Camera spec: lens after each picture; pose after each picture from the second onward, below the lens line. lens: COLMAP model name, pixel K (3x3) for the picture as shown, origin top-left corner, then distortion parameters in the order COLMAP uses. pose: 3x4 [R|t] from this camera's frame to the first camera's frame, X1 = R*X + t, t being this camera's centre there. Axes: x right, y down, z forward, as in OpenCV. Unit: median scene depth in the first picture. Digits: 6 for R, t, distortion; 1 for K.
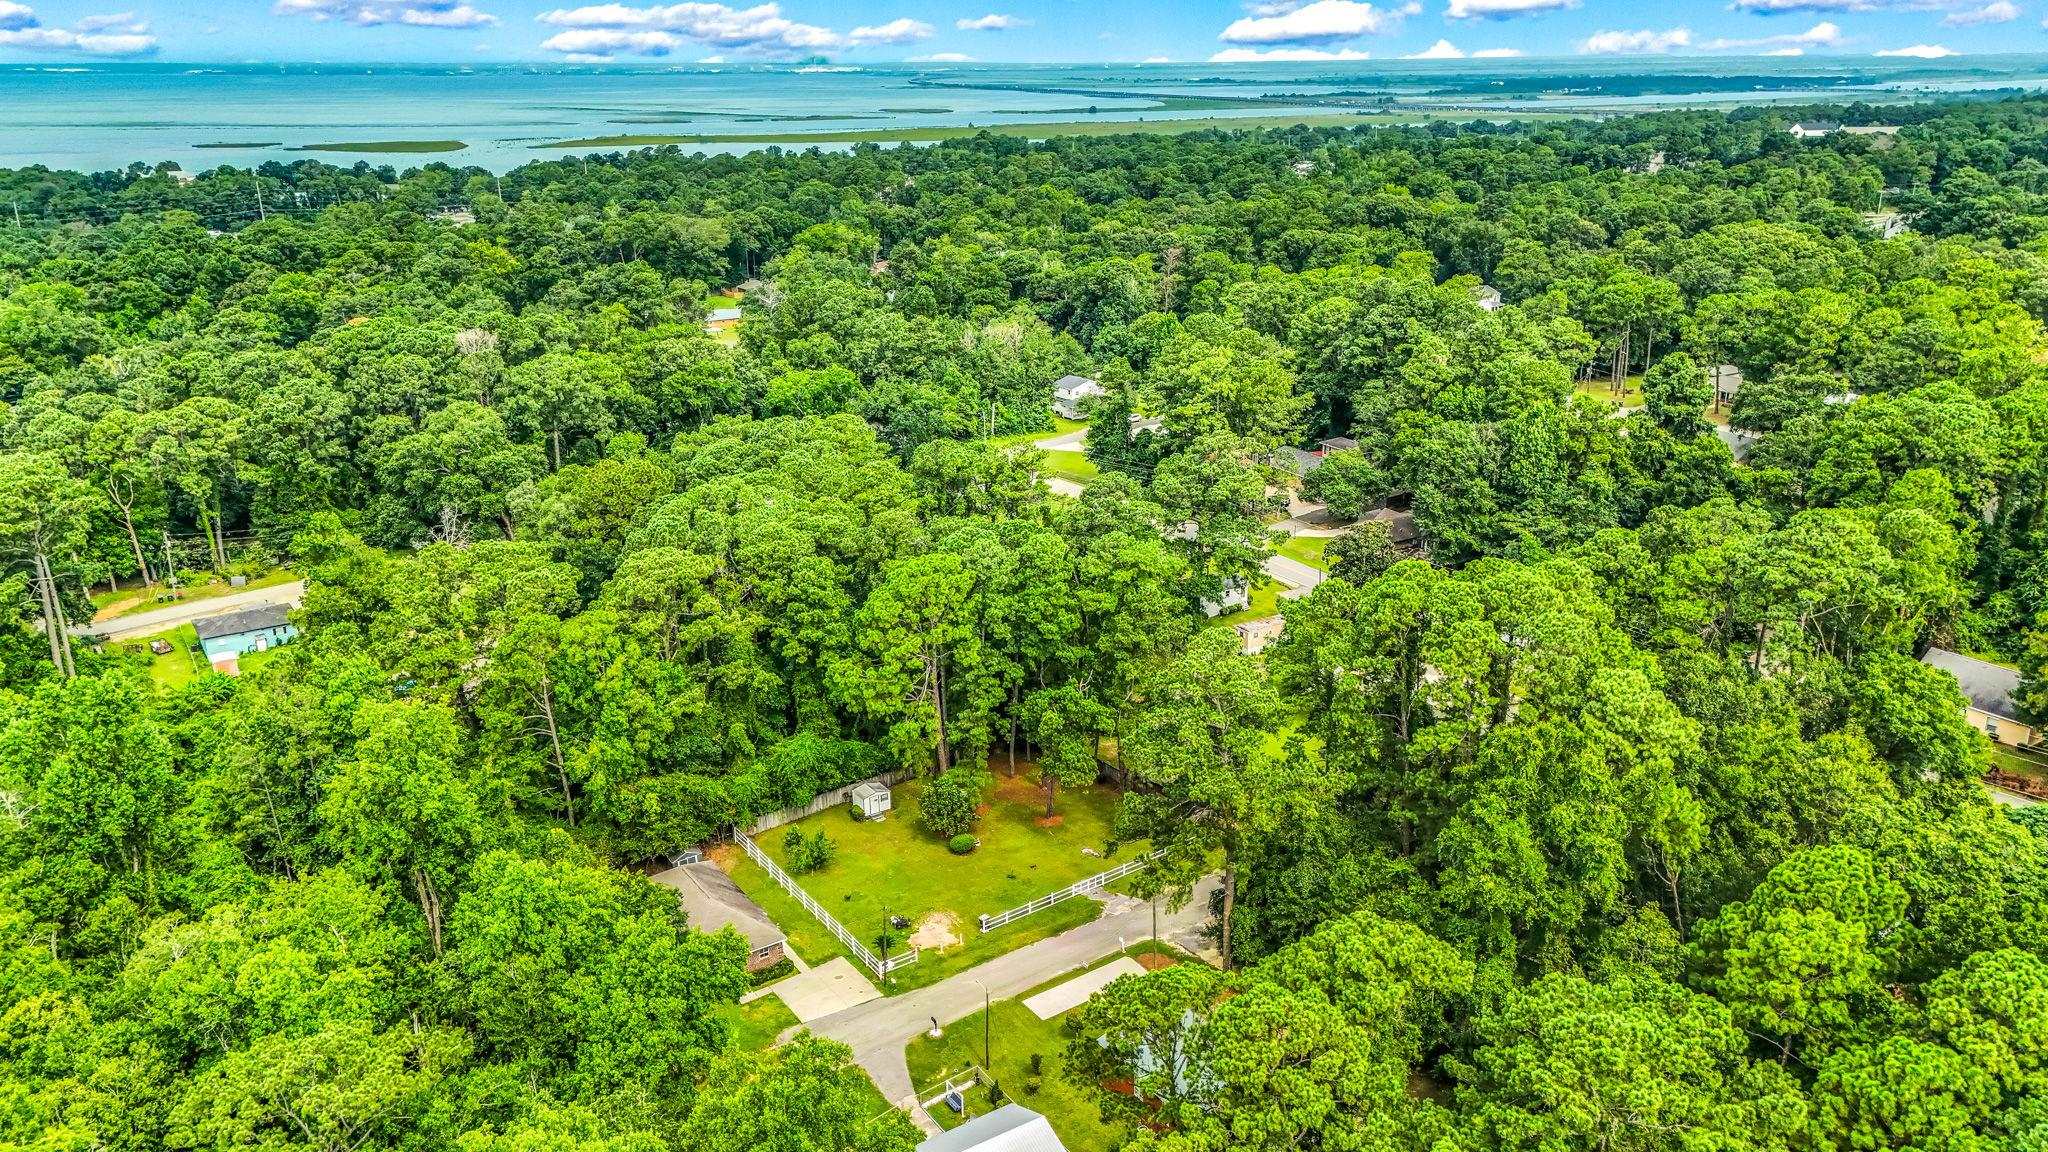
lens RADIAL K [[1524.9, 0, 1024.0], [0, 1524.9, 576.0], [0, 0, 1]] dist [0.127865, -0.161366]
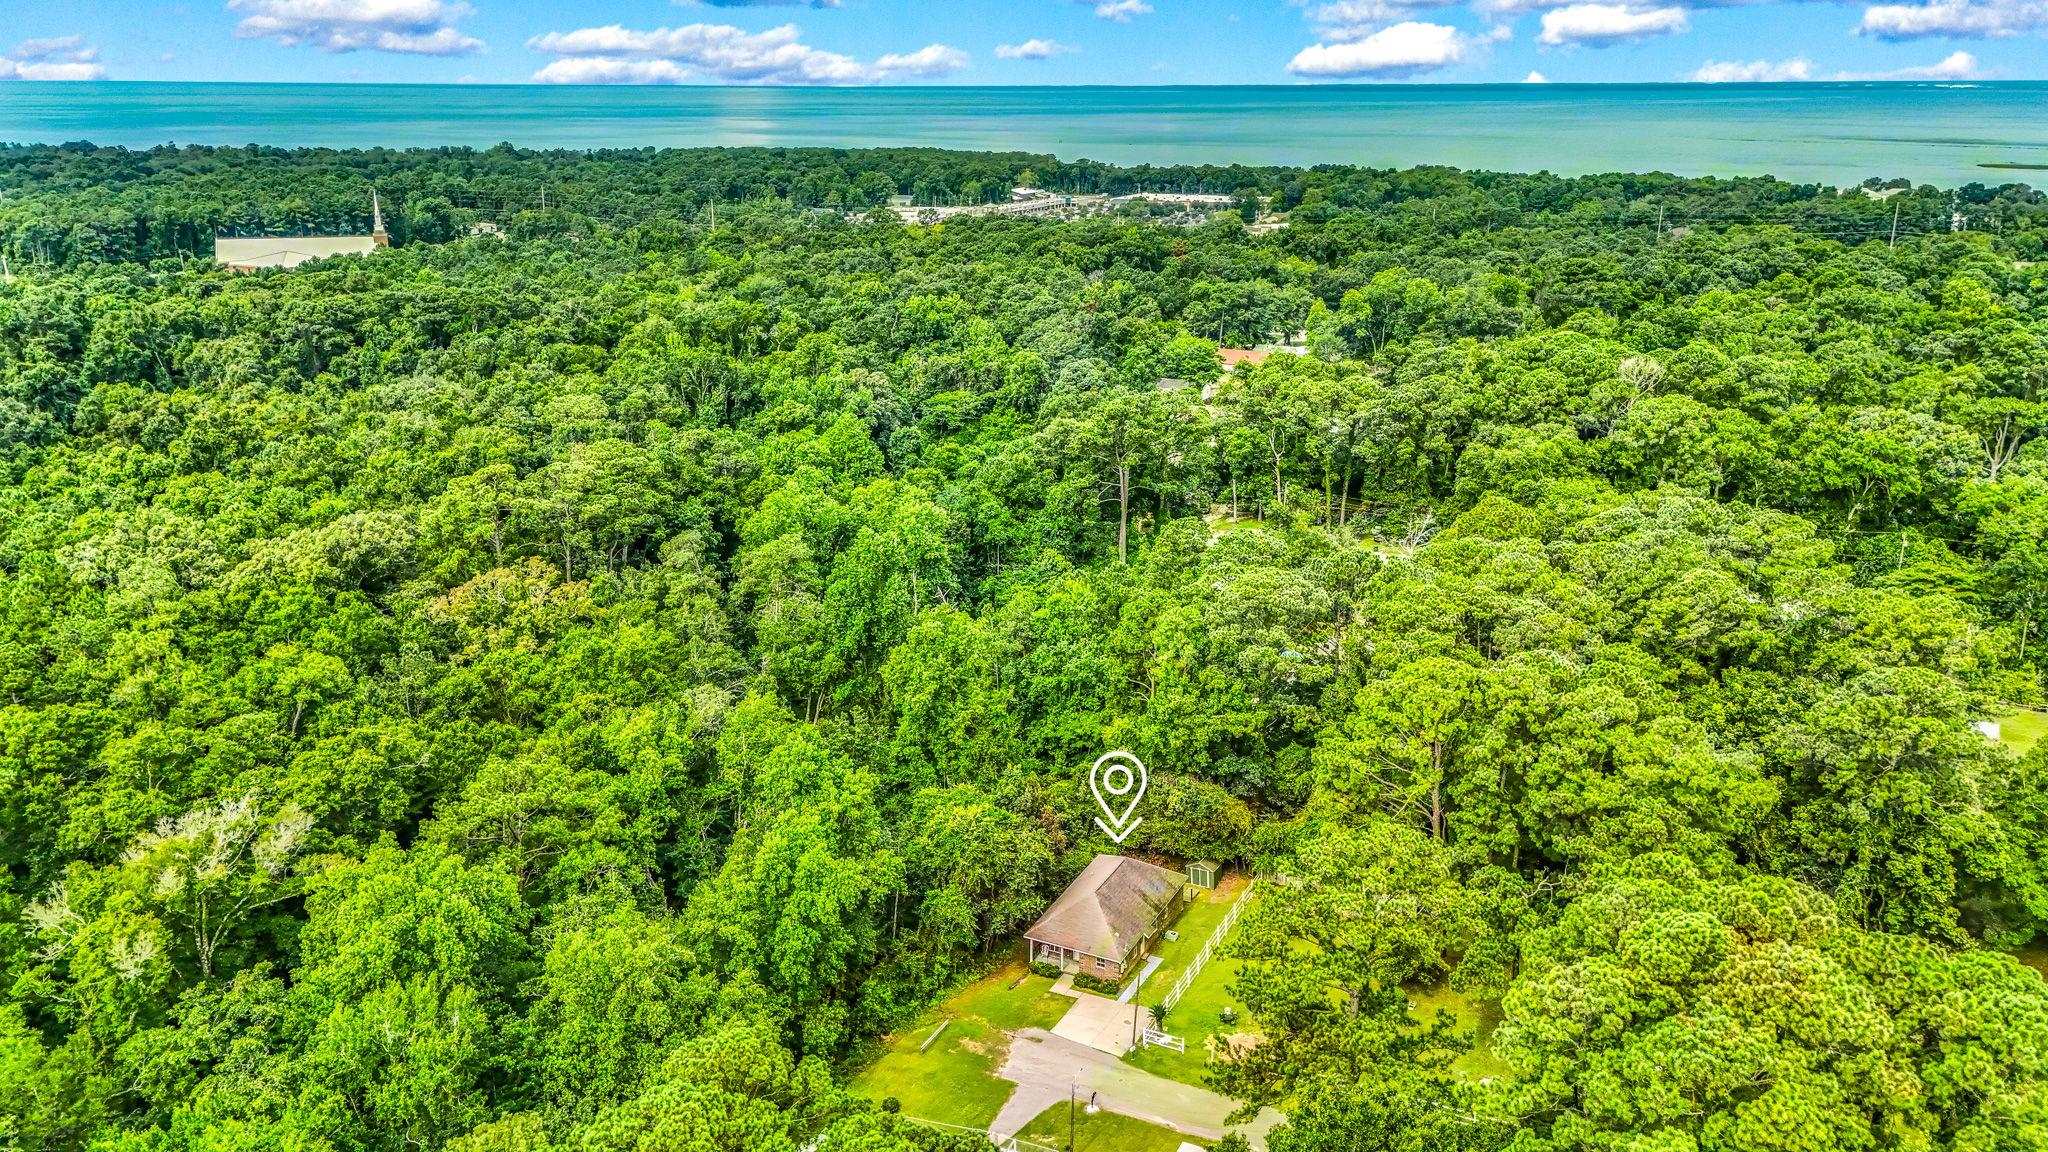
lens RADIAL K [[1524.9, 0, 1024.0], [0, 1524.9, 576.0], [0, 0, 1]] dist [0.127865, -0.161366]
pose [[0.489696, 0.275082, -0.827362, 0.488573], [-0.282036, 0.947885, 0.148223, -0.111766], [0.825018, 0.160761, 0.541758, 0.320215]]
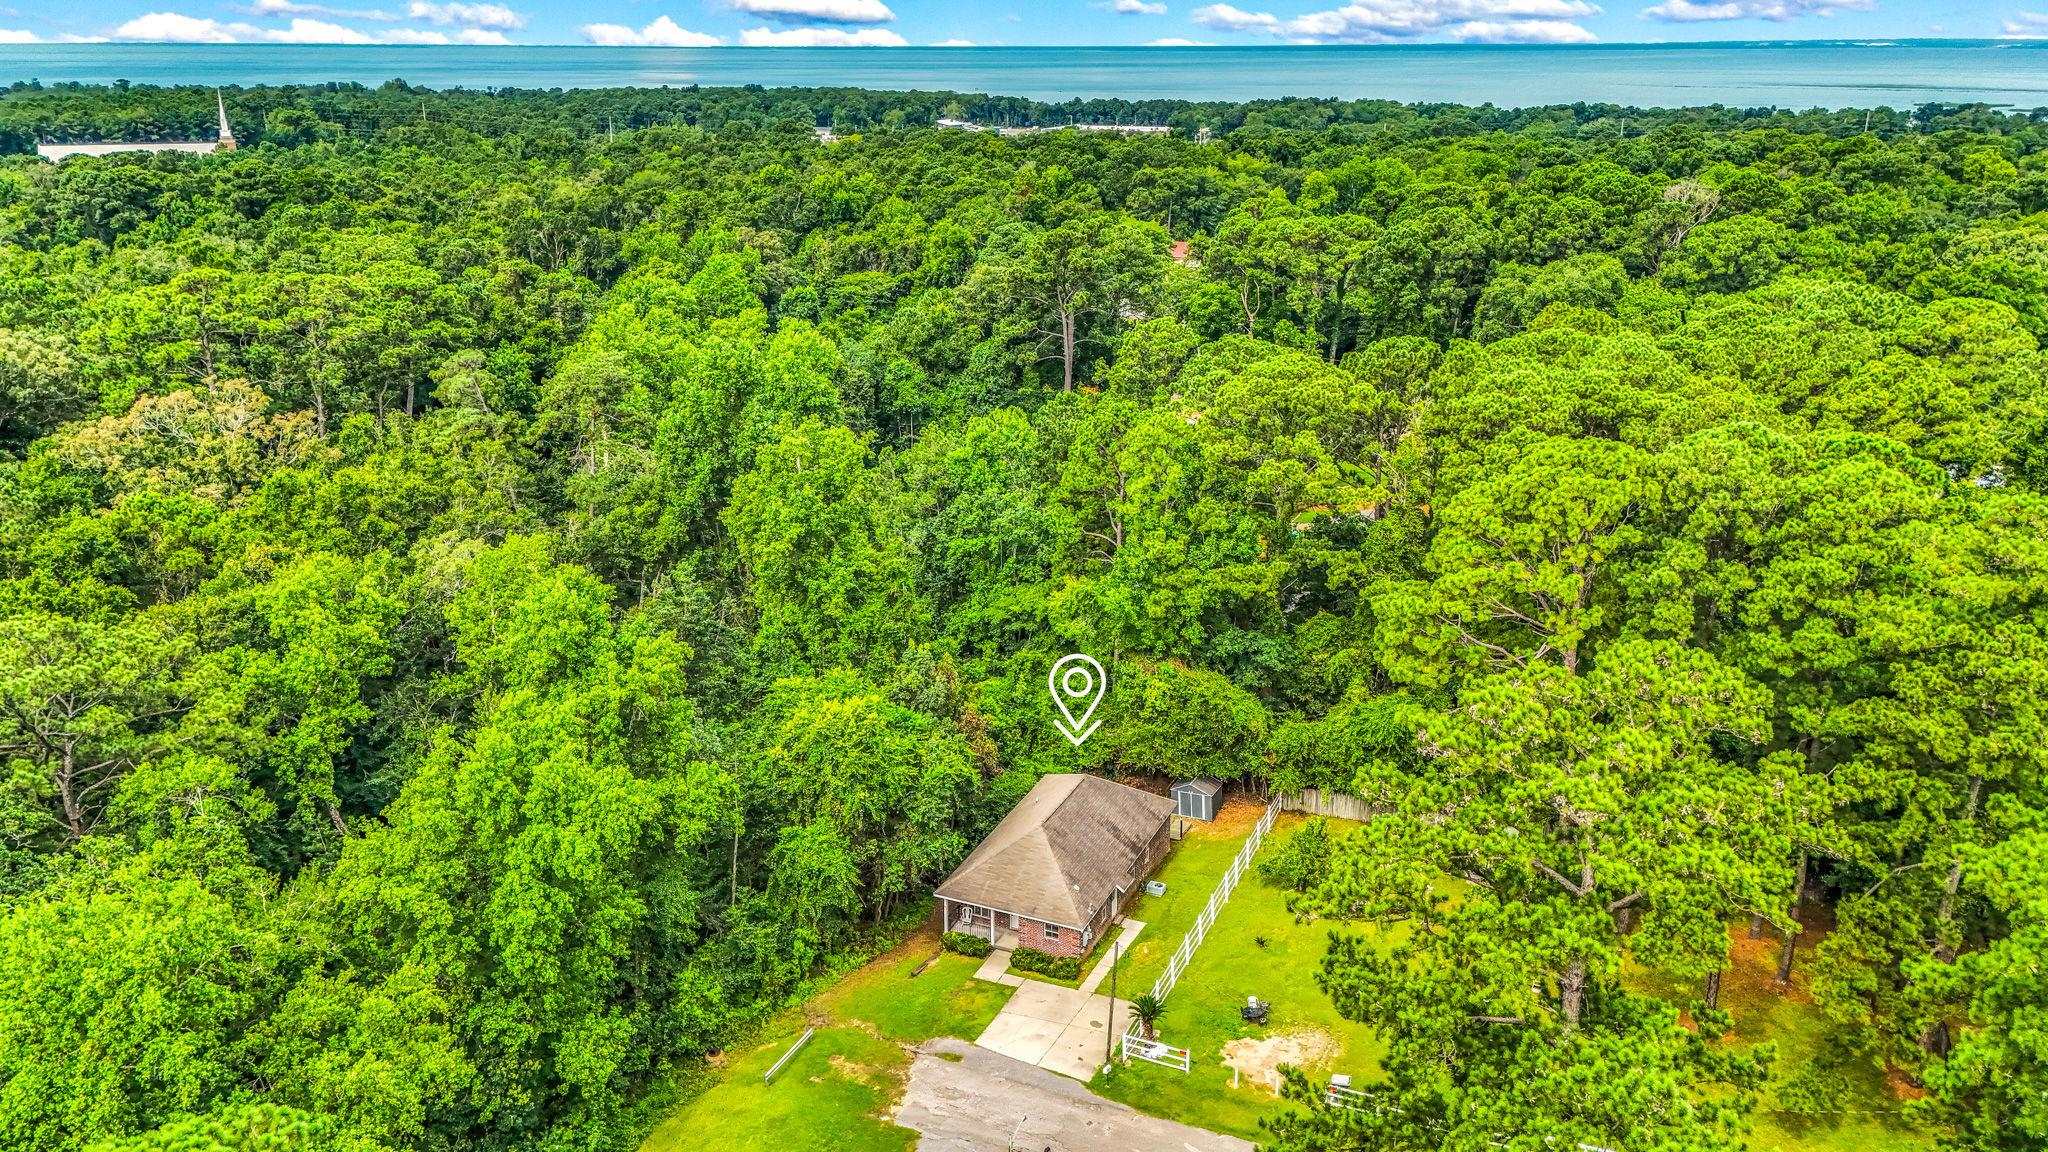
lens RADIAL K [[1524.9, 0, 1024.0], [0, 1524.9, 576.0], [0, 0, 1]] dist [0.127865, -0.161366]
pose [[0.527861, 0.283713, -0.800543, 0.261711], [-0.274138, 0.949023, 0.155573, 0.002303], [0.803872, 0.137338, 0.578729, 0.507897]]
